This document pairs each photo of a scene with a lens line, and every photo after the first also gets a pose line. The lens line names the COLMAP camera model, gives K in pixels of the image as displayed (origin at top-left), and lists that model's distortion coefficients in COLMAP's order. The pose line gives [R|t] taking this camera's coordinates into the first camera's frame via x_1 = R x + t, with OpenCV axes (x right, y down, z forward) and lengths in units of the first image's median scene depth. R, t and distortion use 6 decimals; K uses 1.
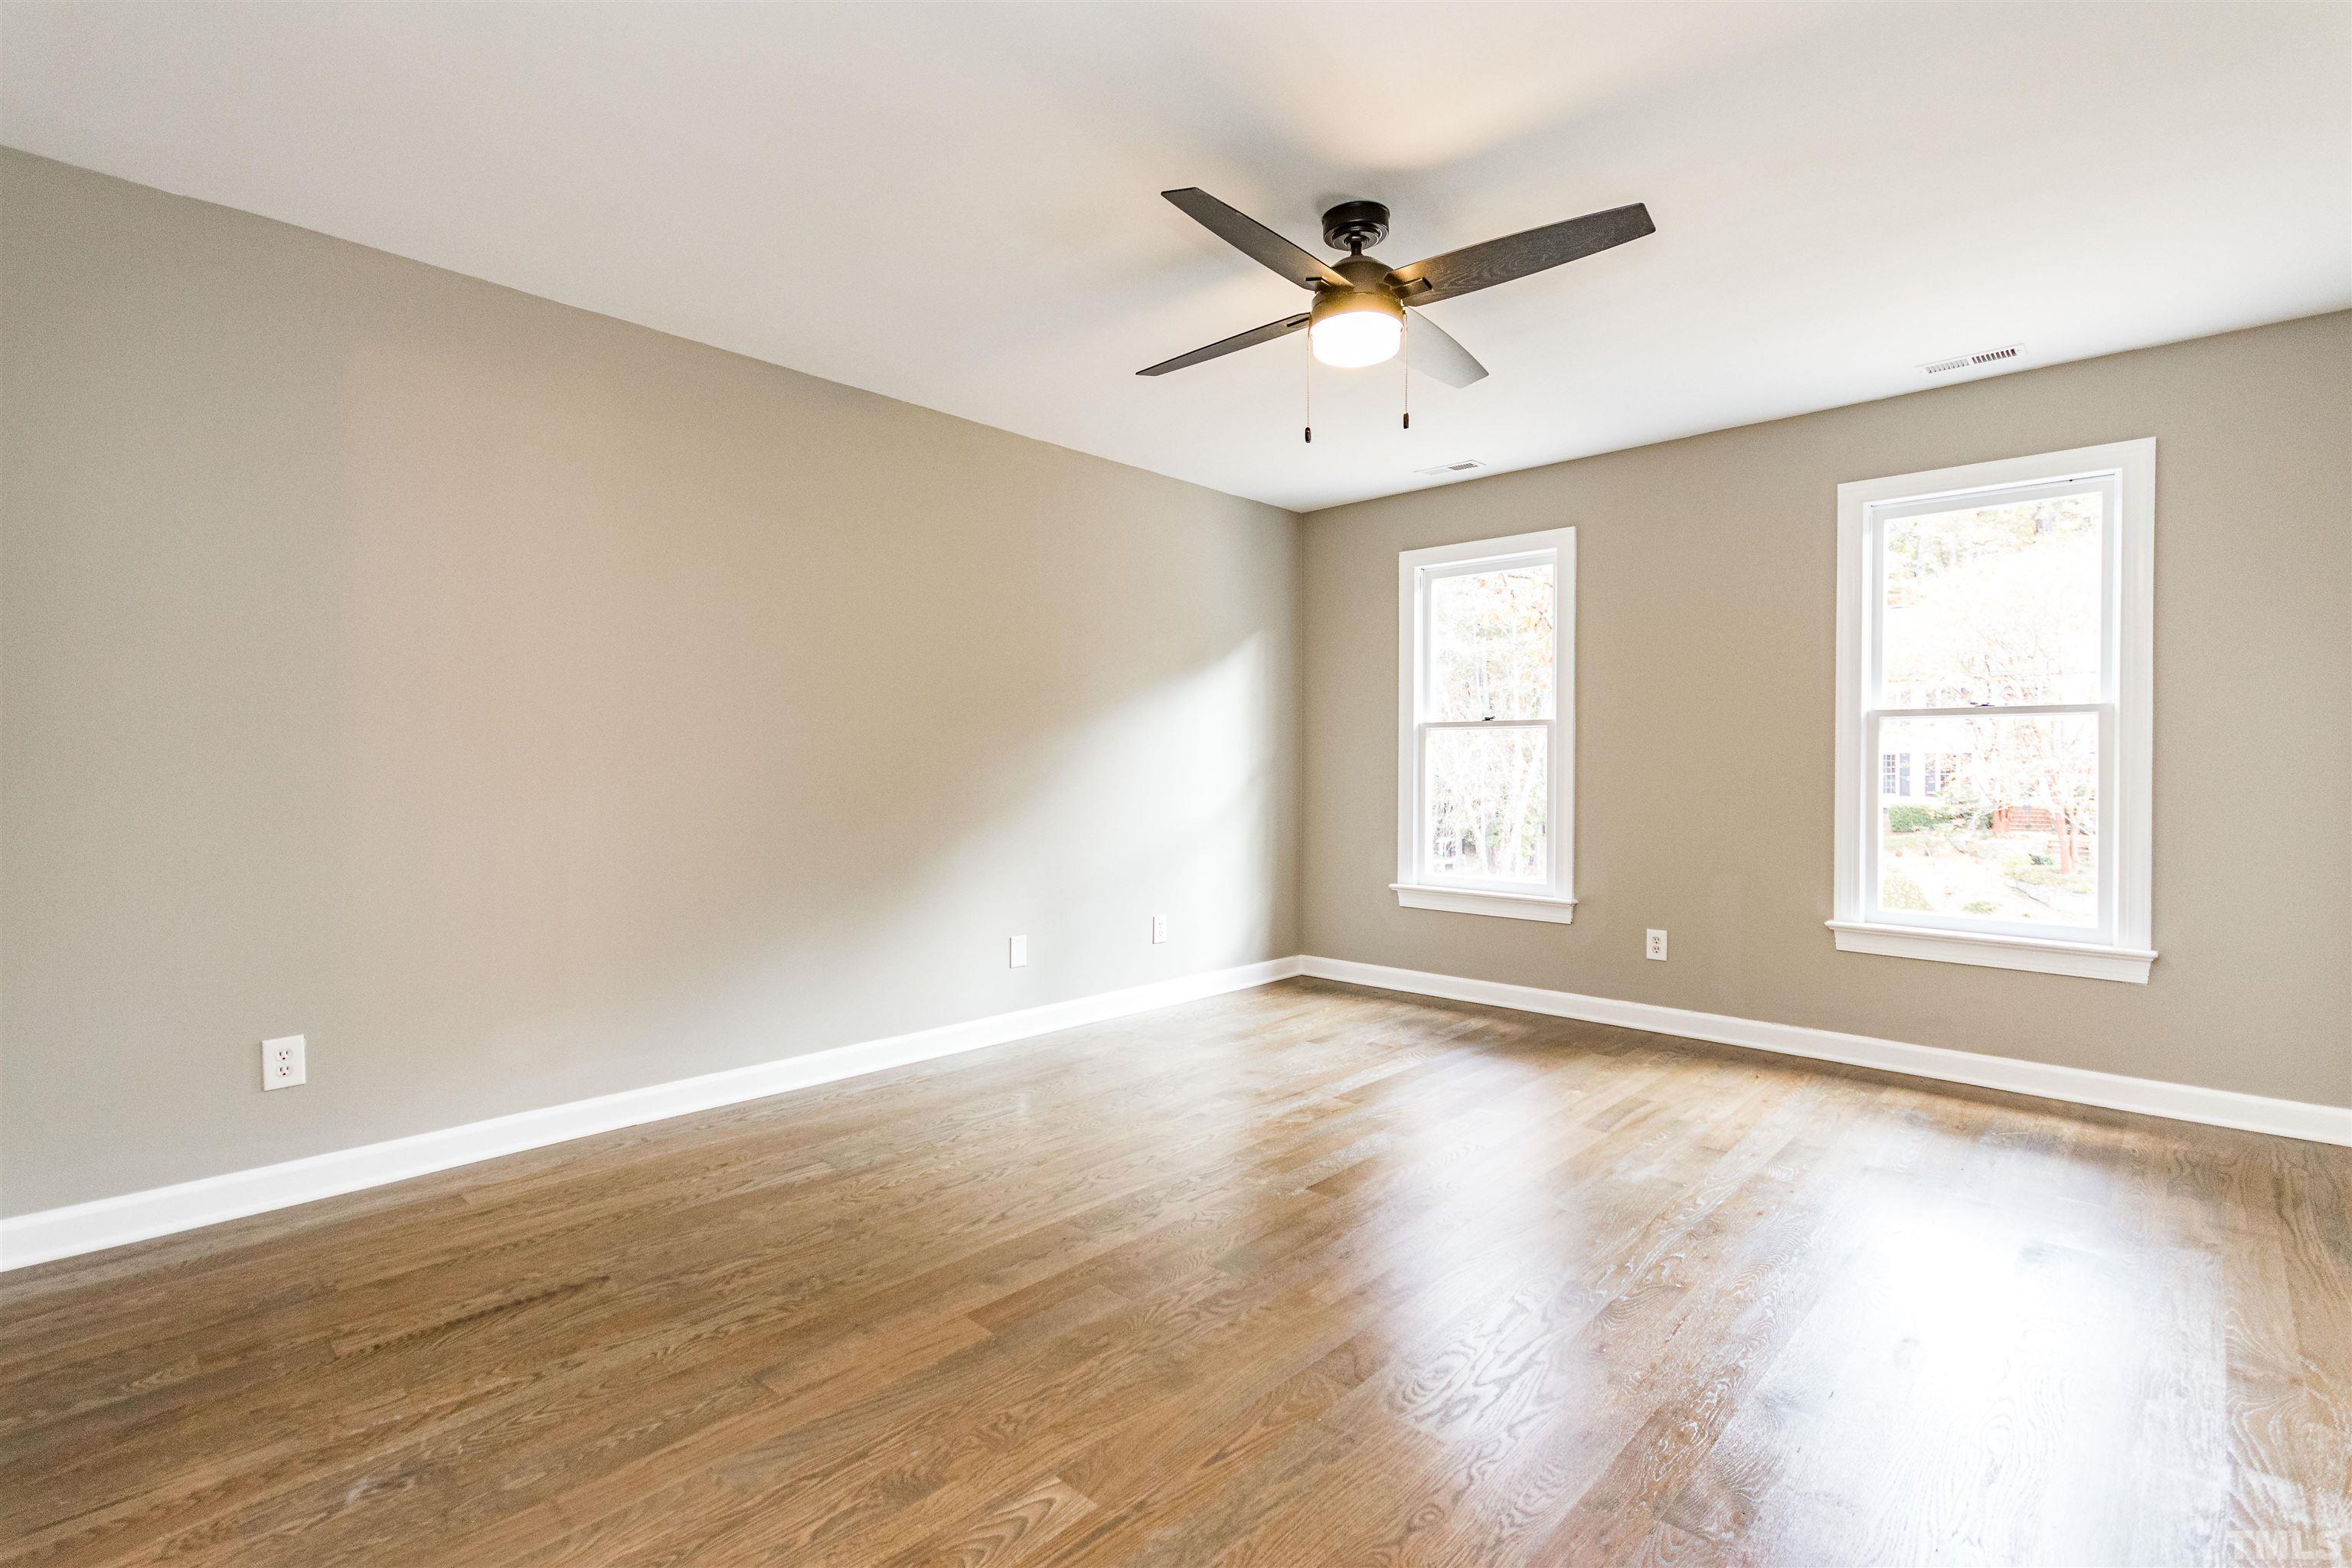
lens RADIAL K [[1078.9, 0, 1176.2], [0, 1078.9, 777.7], [0, 0, 1]] dist [-0.003030, -0.000715]
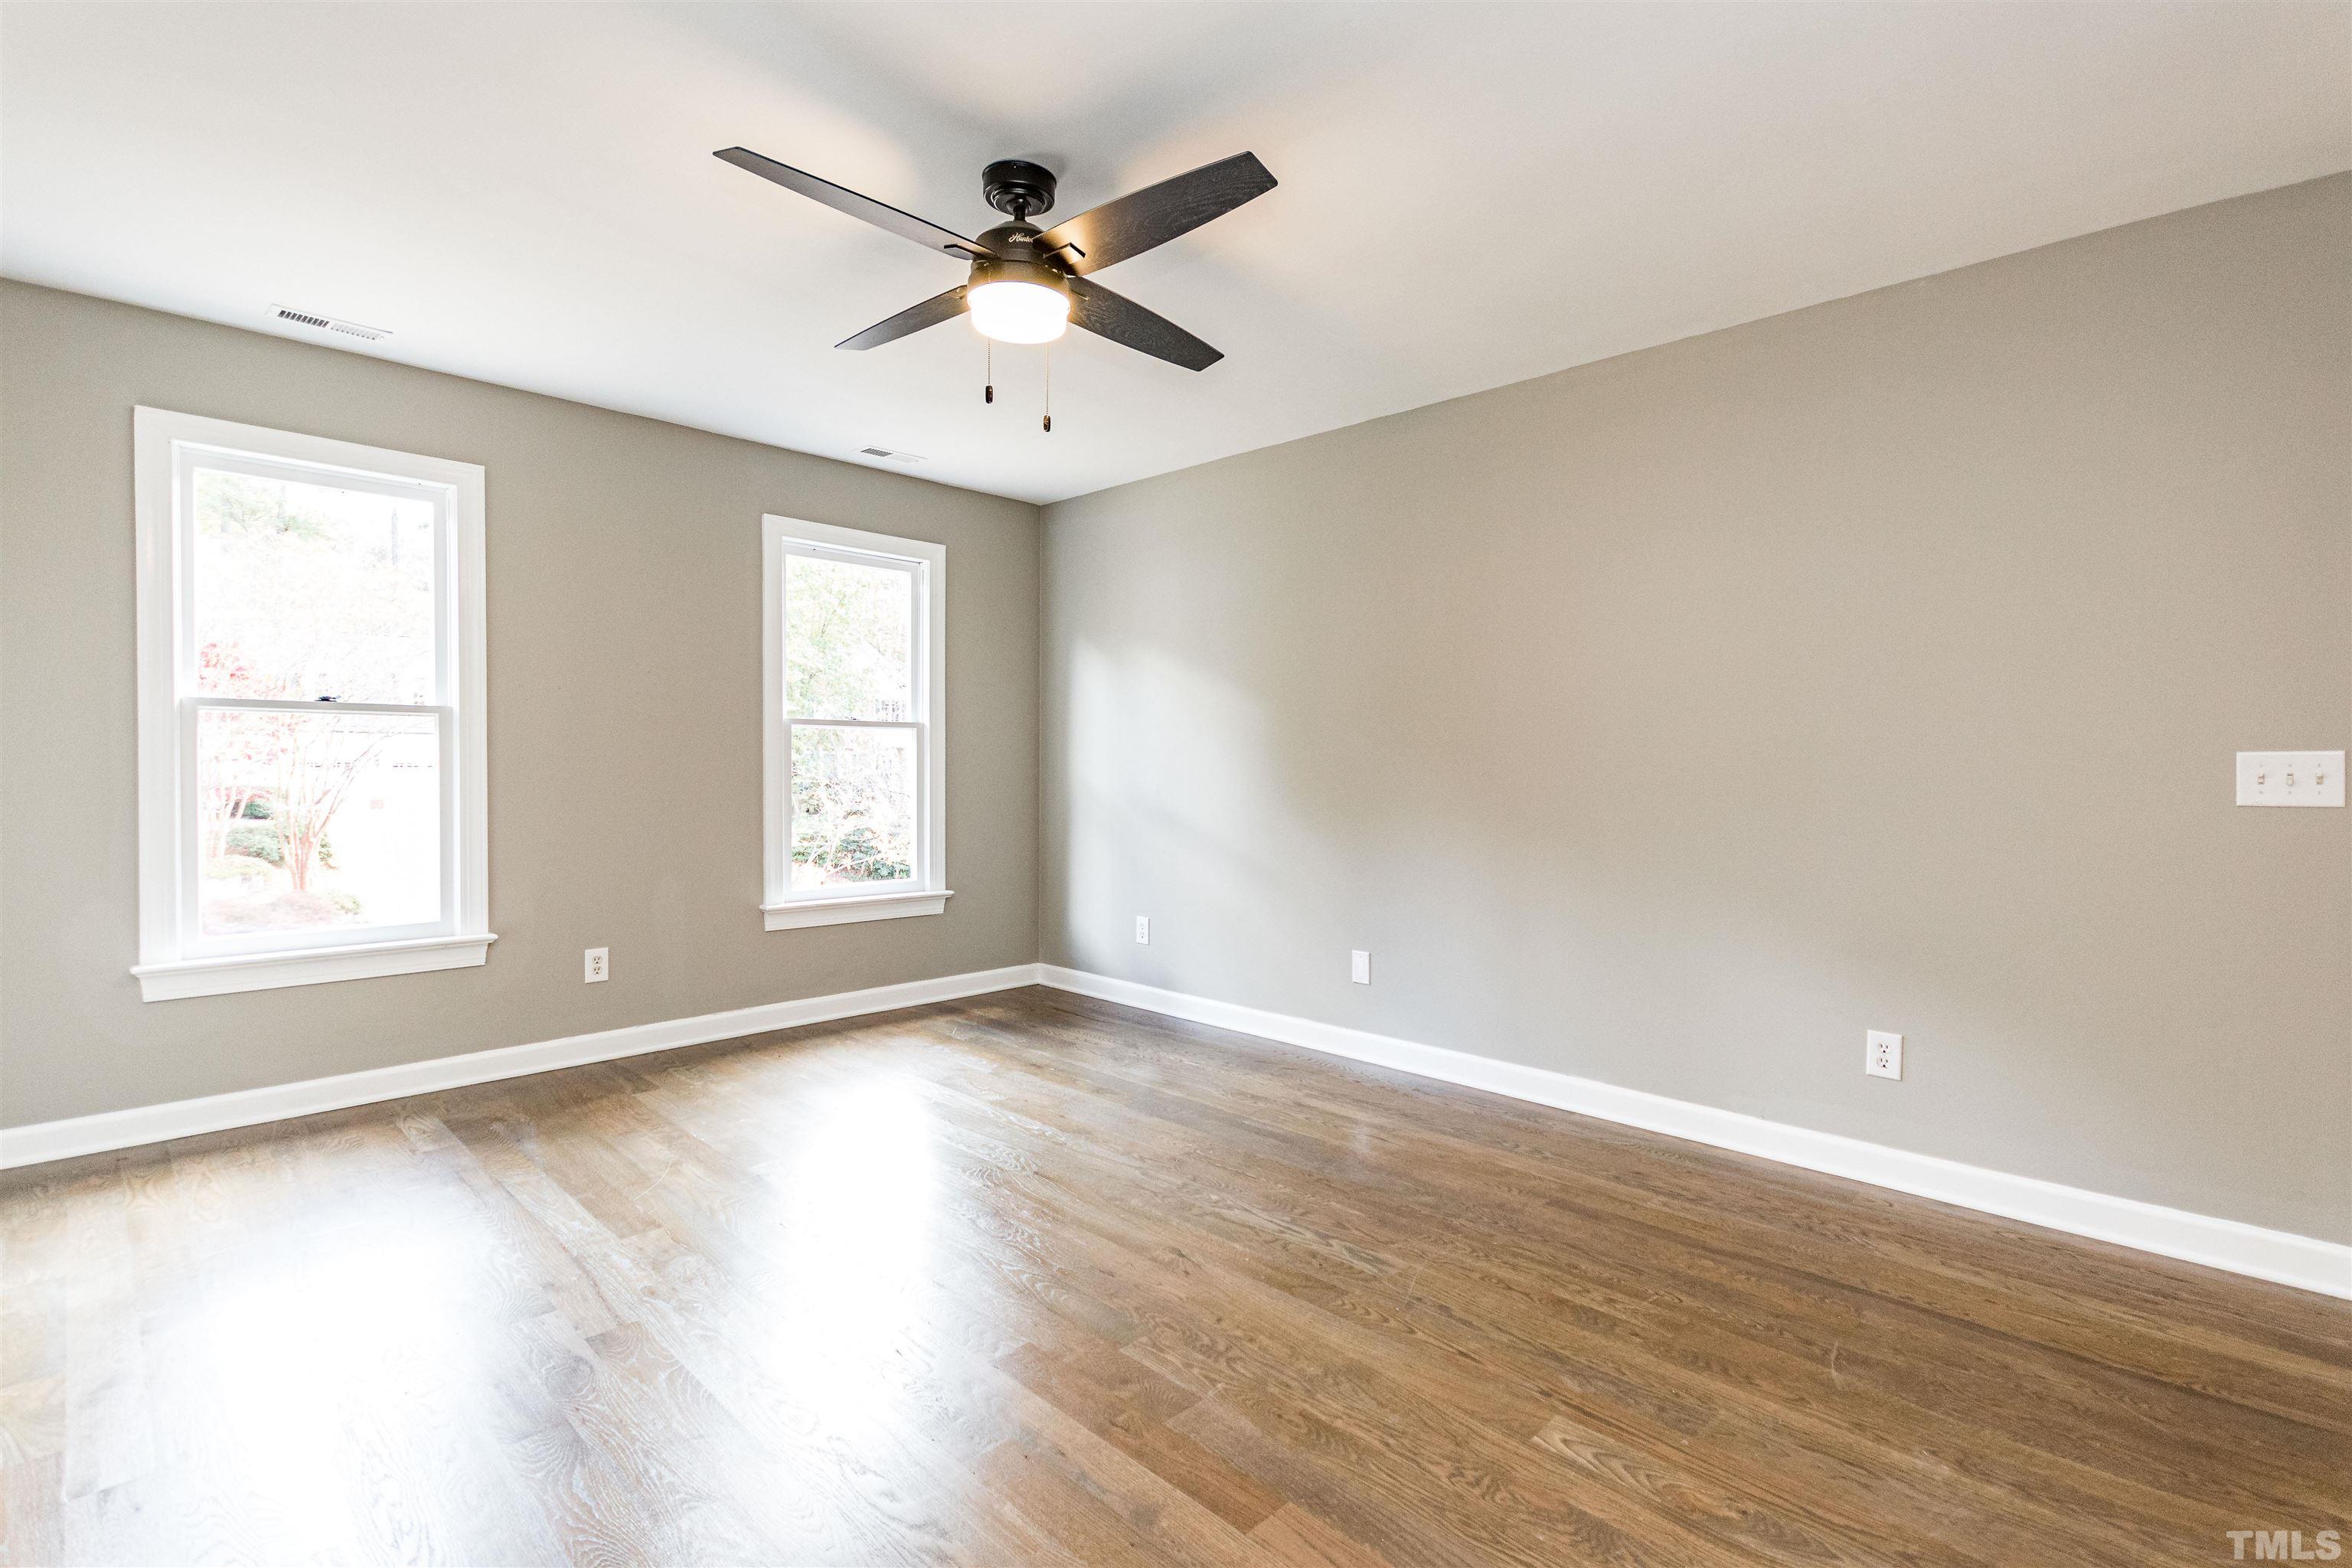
lens RADIAL K [[1079.3, 0, 1177.7], [0, 1079.3, 783.8], [0, 0, 1]] dist [0.001392, -0.000869]
pose [[0.022779, -0.022144, 0.999495, -0.487153], [0.004504, 0.999747, 0.022047, -0.015808], [-0.999730, 0.004000, 0.022873, 0.541812]]
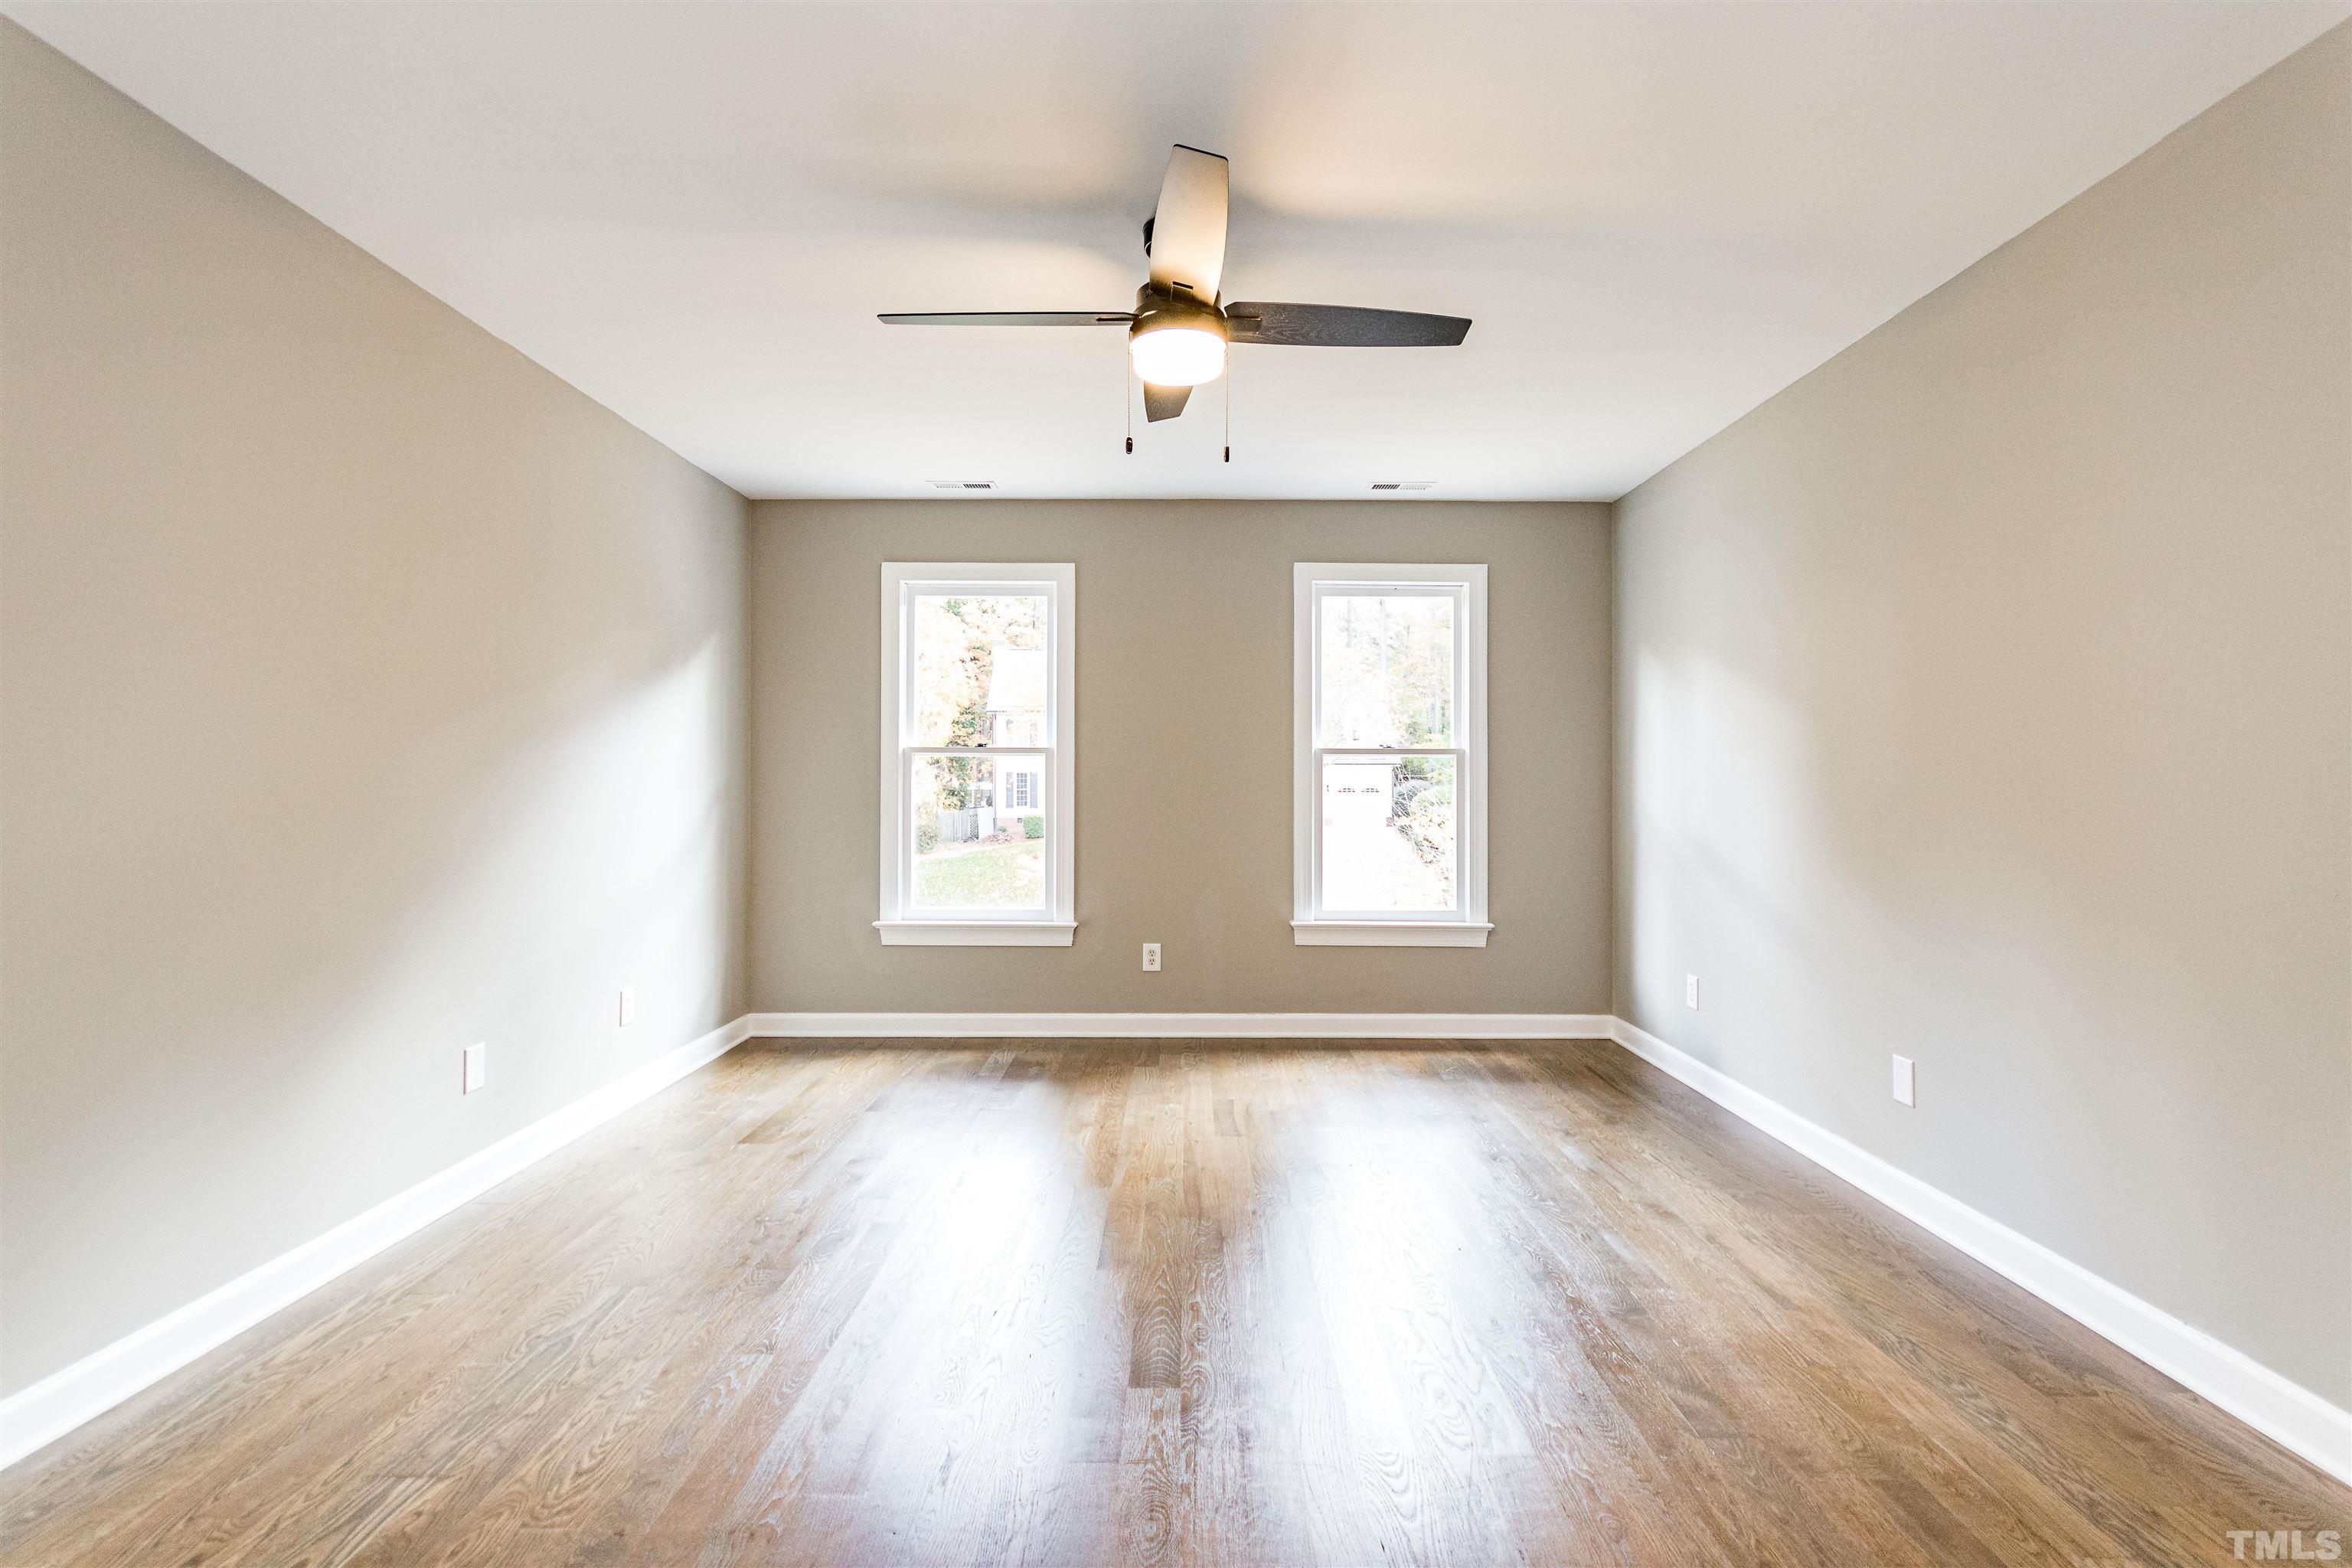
lens RADIAL K [[1078.9, 0, 1176.2], [0, 1078.9, 777.7], [0, 0, 1]] dist [-0.003030, -0.000715]
pose [[0.731785, 0.002770, 0.681530, -0.310356], [0.006824, 0.999912, -0.011392, -0.015541], [-0.681502, 0.012988, 0.731701, 0.198194]]
